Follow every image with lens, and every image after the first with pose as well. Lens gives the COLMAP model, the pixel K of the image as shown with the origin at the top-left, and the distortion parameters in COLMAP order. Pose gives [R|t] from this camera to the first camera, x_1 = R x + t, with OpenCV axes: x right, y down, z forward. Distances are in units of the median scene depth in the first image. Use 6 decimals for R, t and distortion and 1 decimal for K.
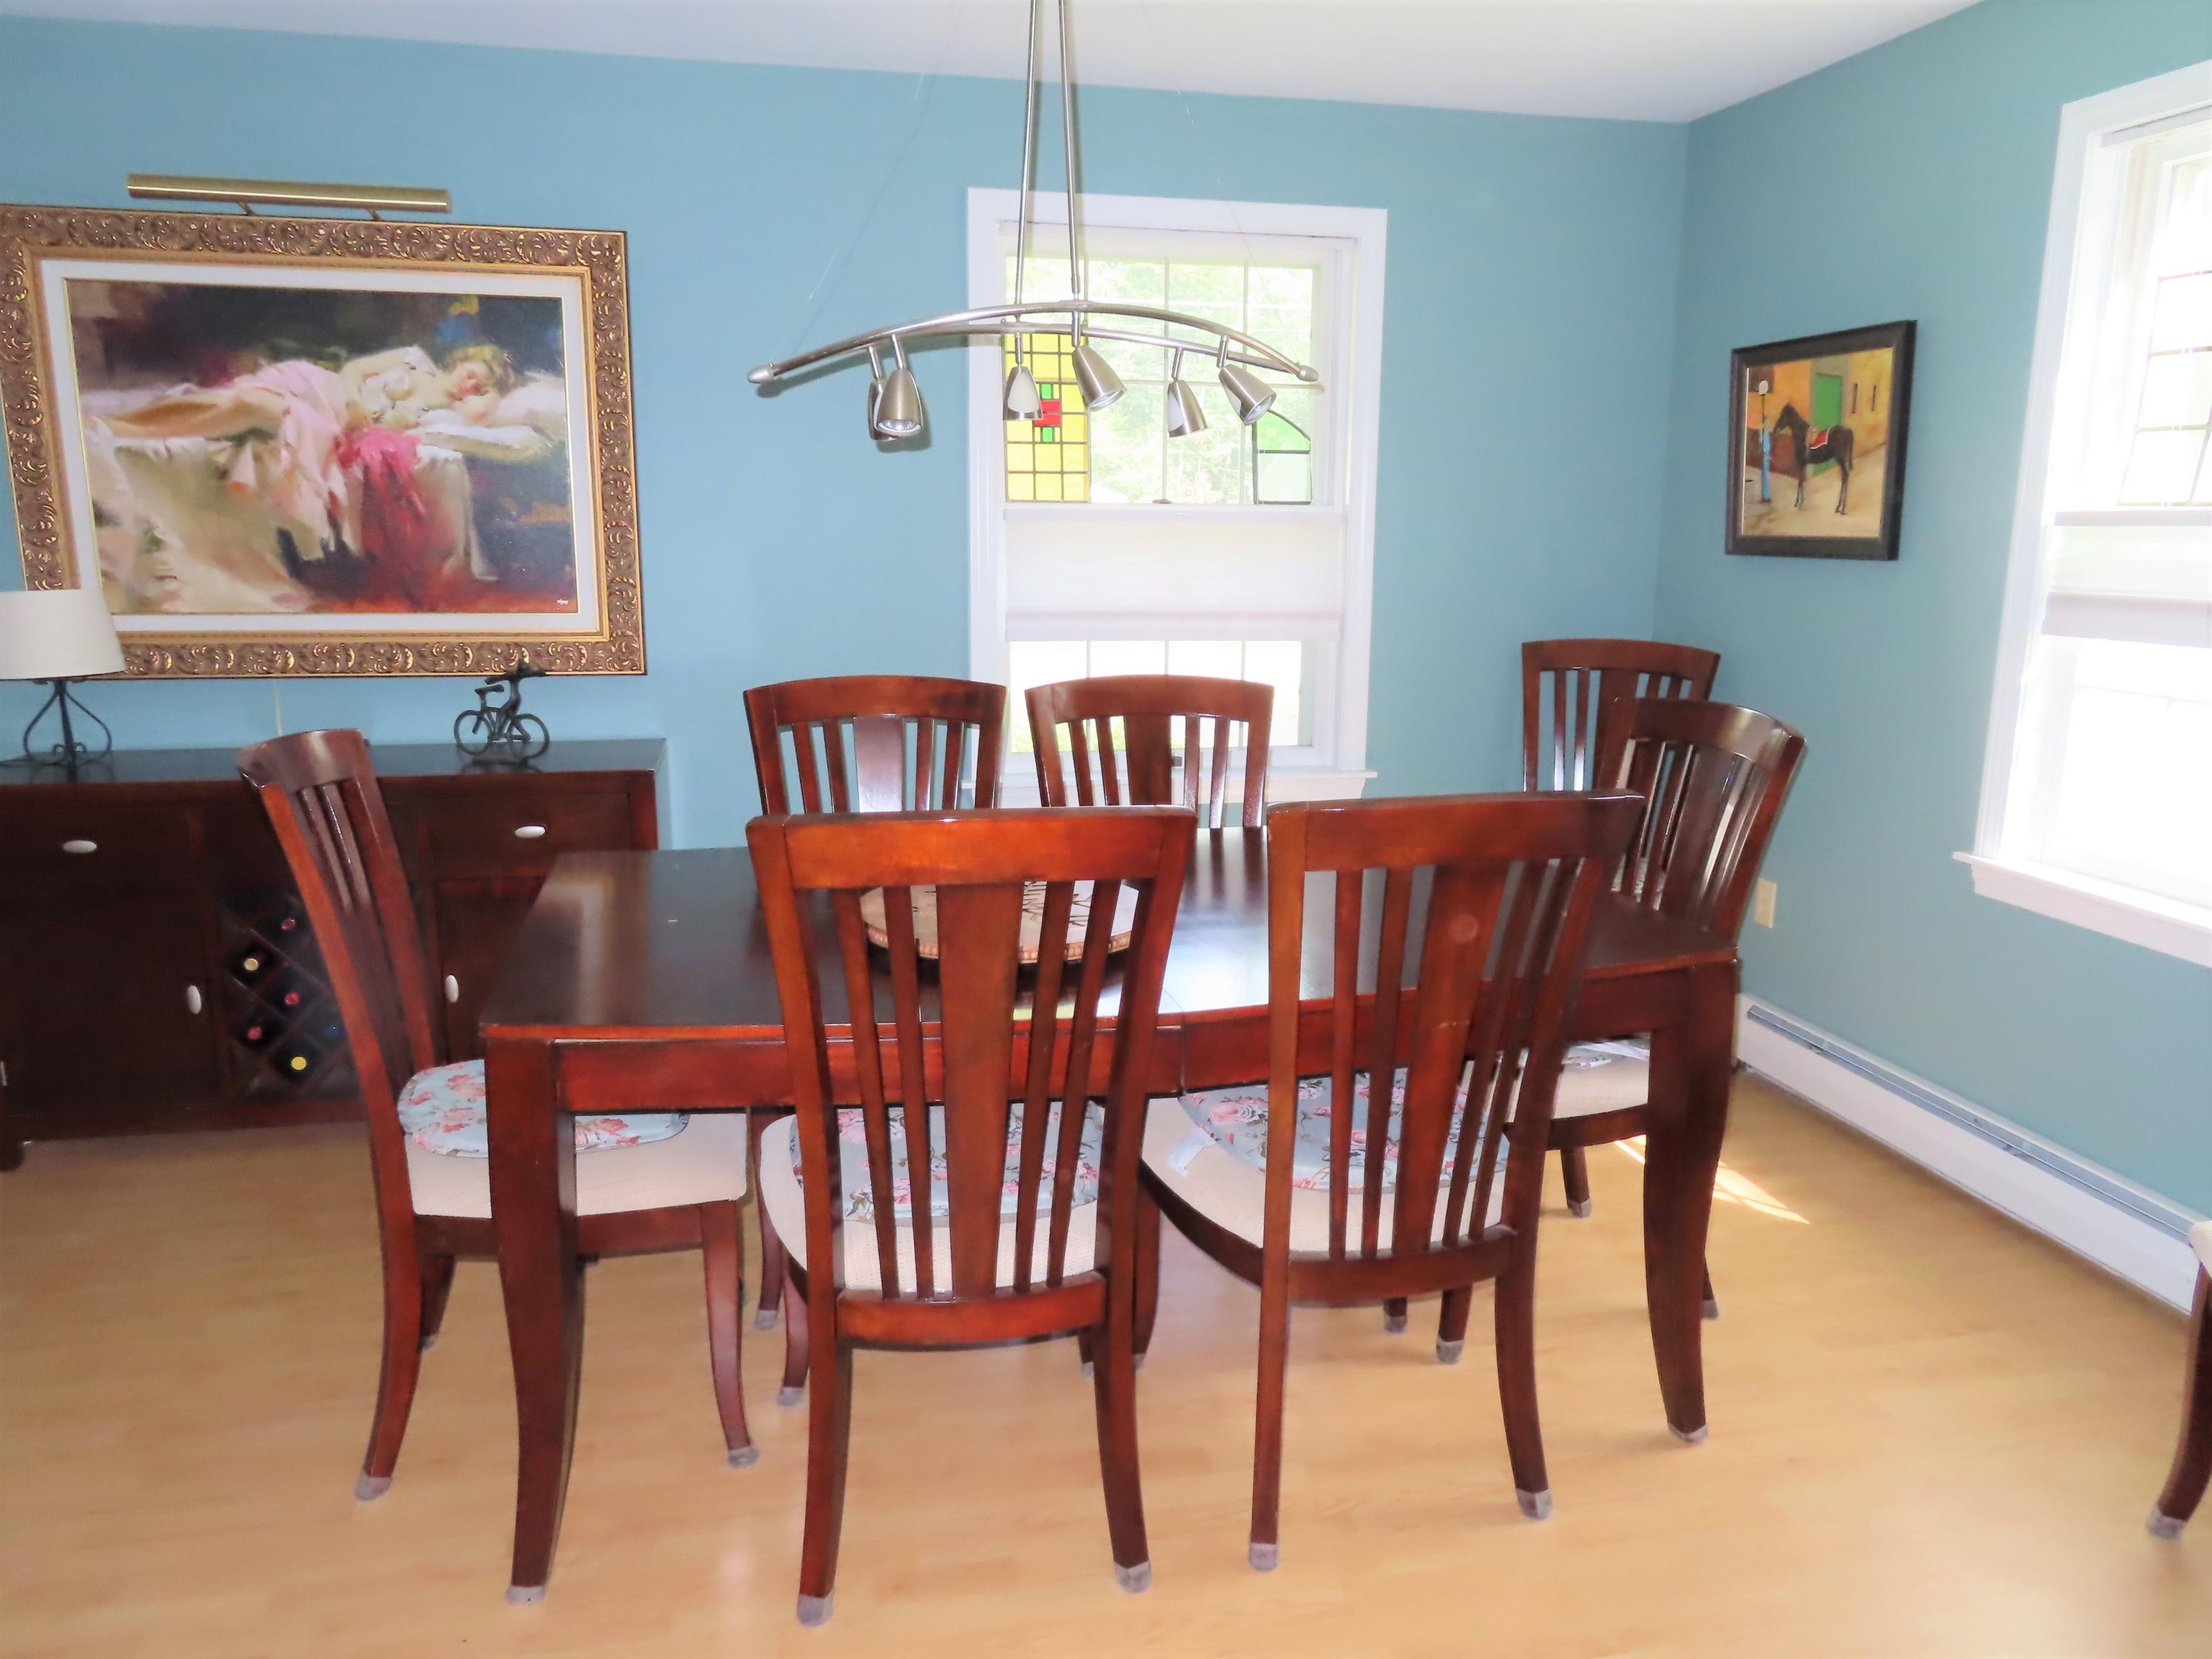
lens RADIAL K [[1593.5, 0, 1102.8], [0, 1593.5, 838.3], [0, 0, 1]] dist [-0.000359, 0.000646]
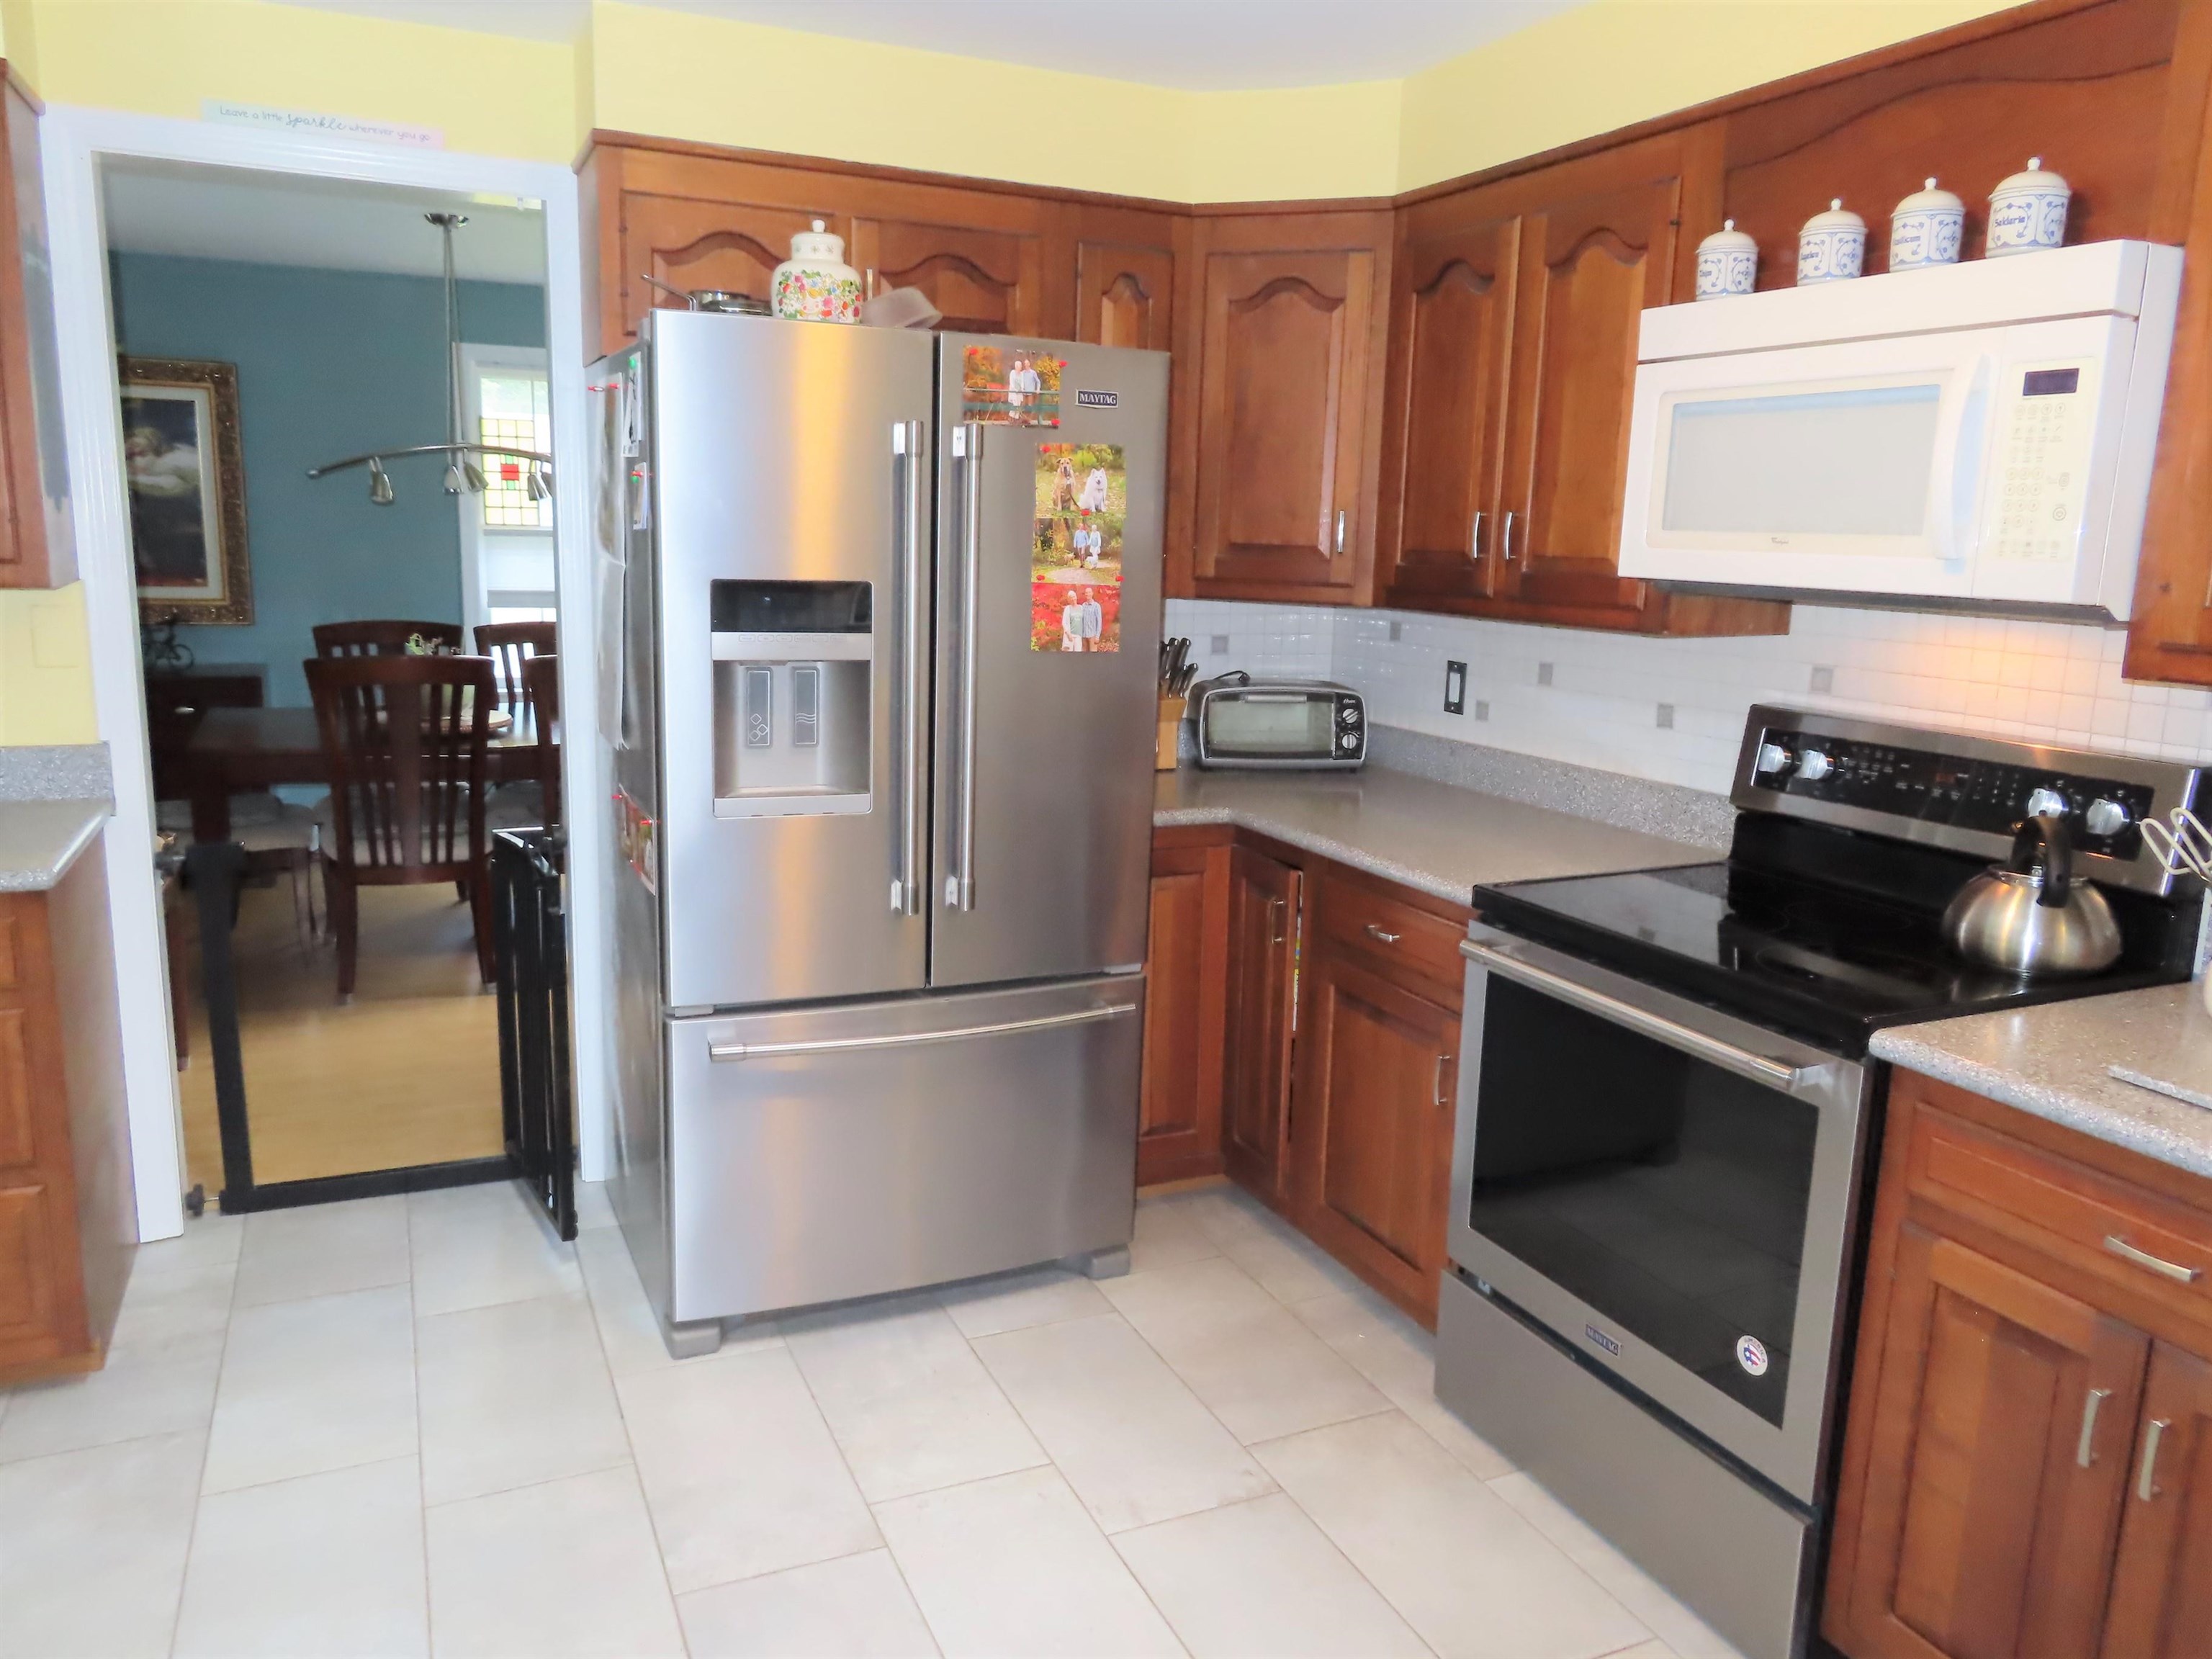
lens RADIAL K [[1593.5, 0, 1102.8], [0, 1593.5, 838.3], [0, 0, 1]] dist [-0.000359, 0.000646]
pose [[0.977027, -0.021713, 0.212008, 0.236647], [0.021837, 0.999760, 0.001757, 0.146181], [-0.211996, 0.002913, 0.977266, -0.869025]]
